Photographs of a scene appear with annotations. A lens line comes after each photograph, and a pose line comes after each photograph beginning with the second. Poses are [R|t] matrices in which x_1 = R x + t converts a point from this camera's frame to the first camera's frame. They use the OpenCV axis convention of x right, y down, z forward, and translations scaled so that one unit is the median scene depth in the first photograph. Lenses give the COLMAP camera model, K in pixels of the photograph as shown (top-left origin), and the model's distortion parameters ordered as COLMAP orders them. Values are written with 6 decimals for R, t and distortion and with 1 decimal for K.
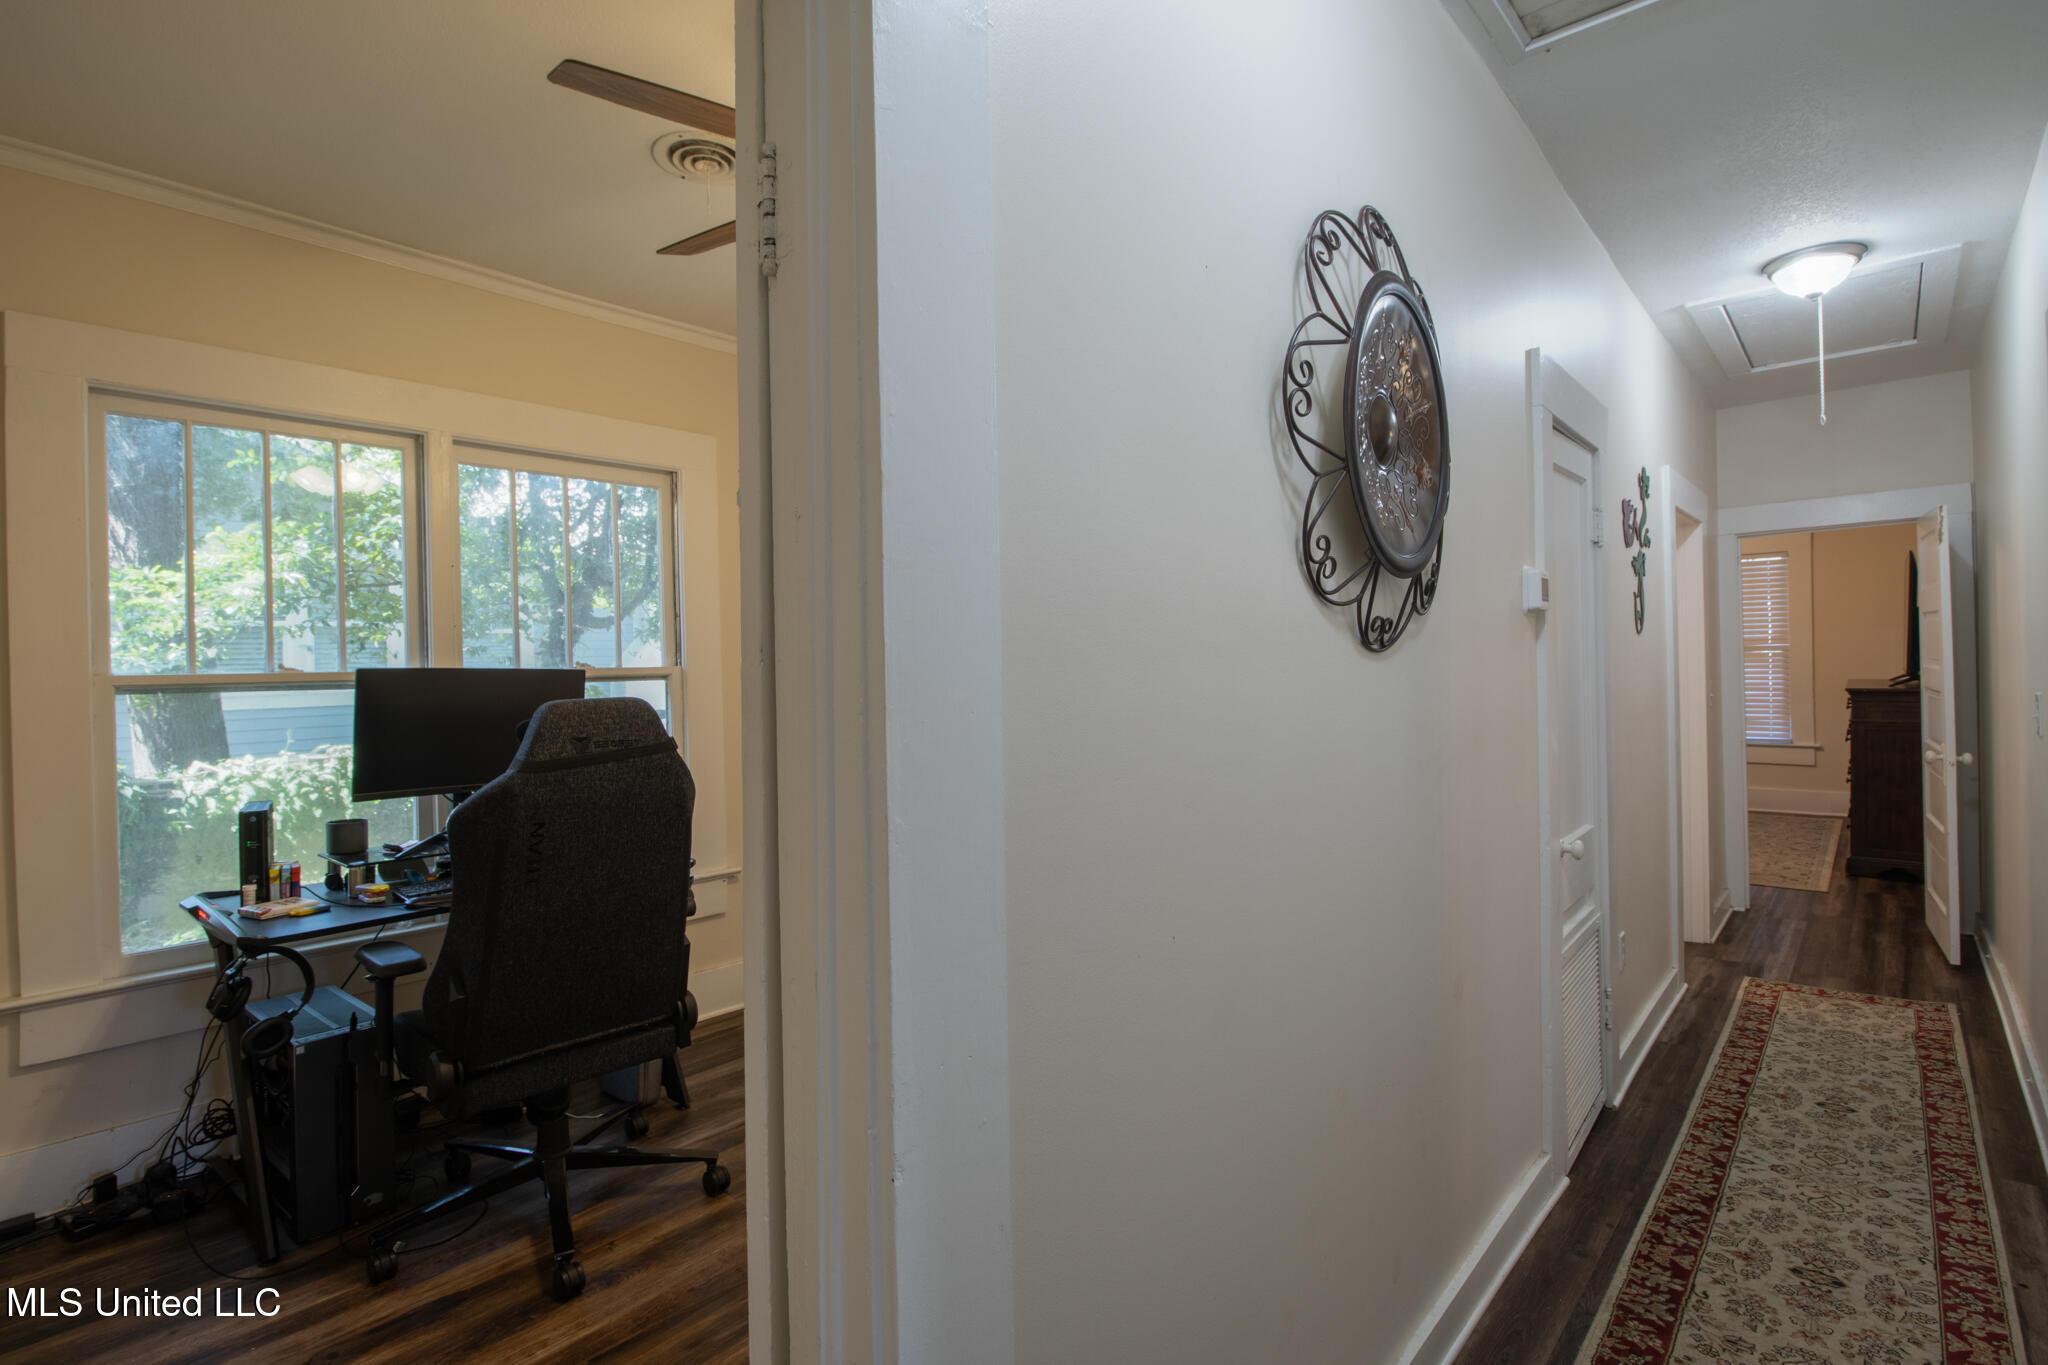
lens RADIAL K [[980.3, 0, 1027.0], [0, 980.3, 660.9], [0, 0, 1]] dist [-0.001780, -0.010619]
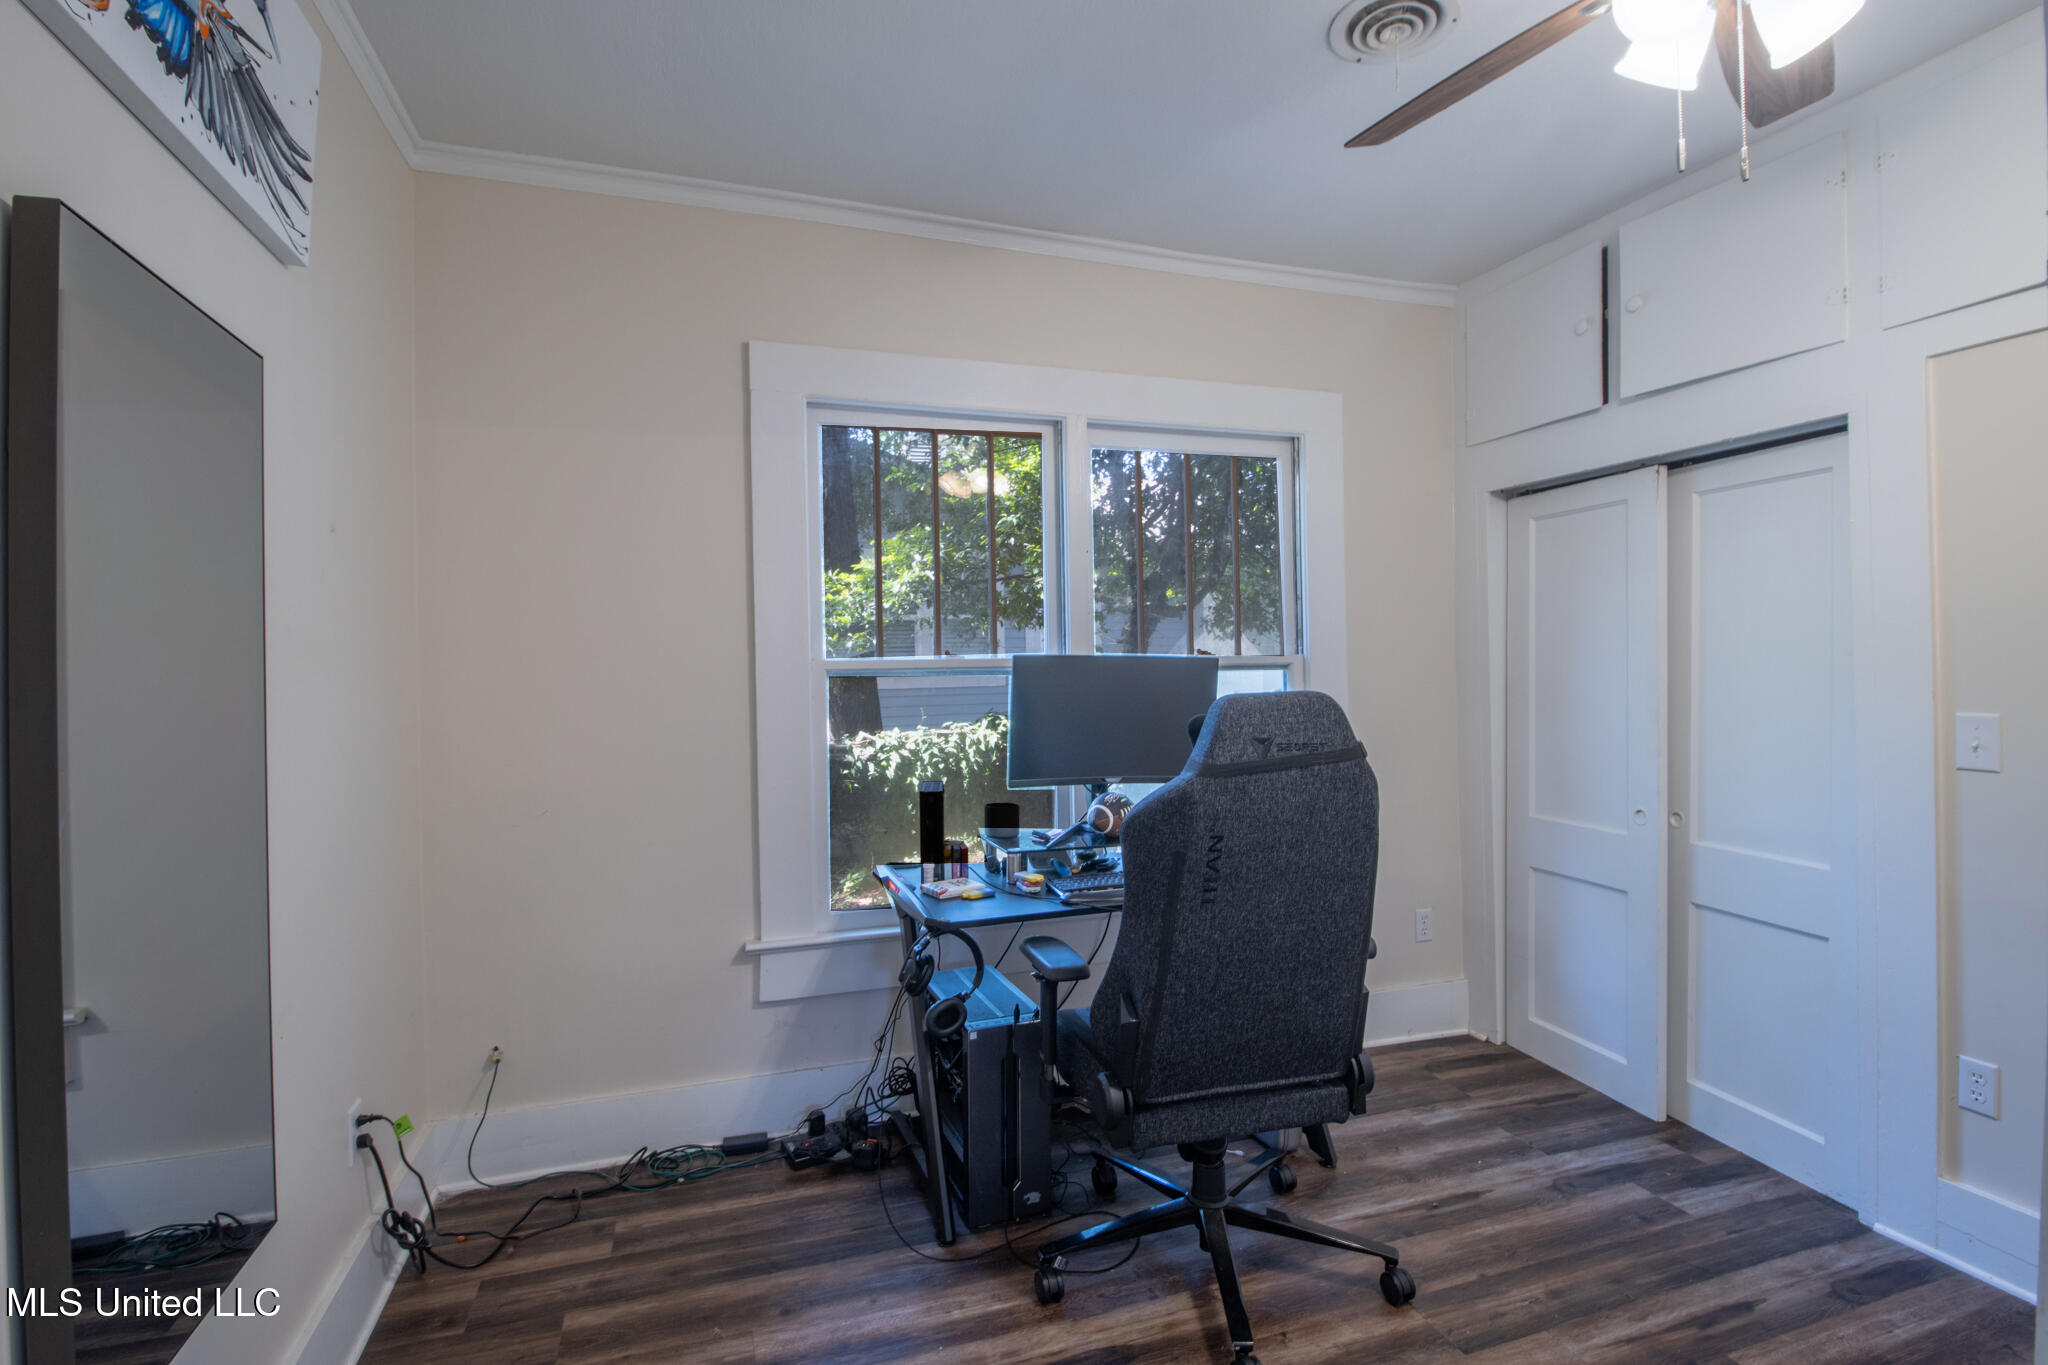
lens RADIAL K [[980.3, 0, 1027.0], [0, 980.3, 660.9], [0, 0, 1]] dist [-0.001780, -0.010619]
pose [[0.864455, 0.008125, -0.502645, -0.181823], [-0.002389, 0.999924, 0.012056, 0.001559], [0.502705, -0.009221, 0.864409, 0.148770]]
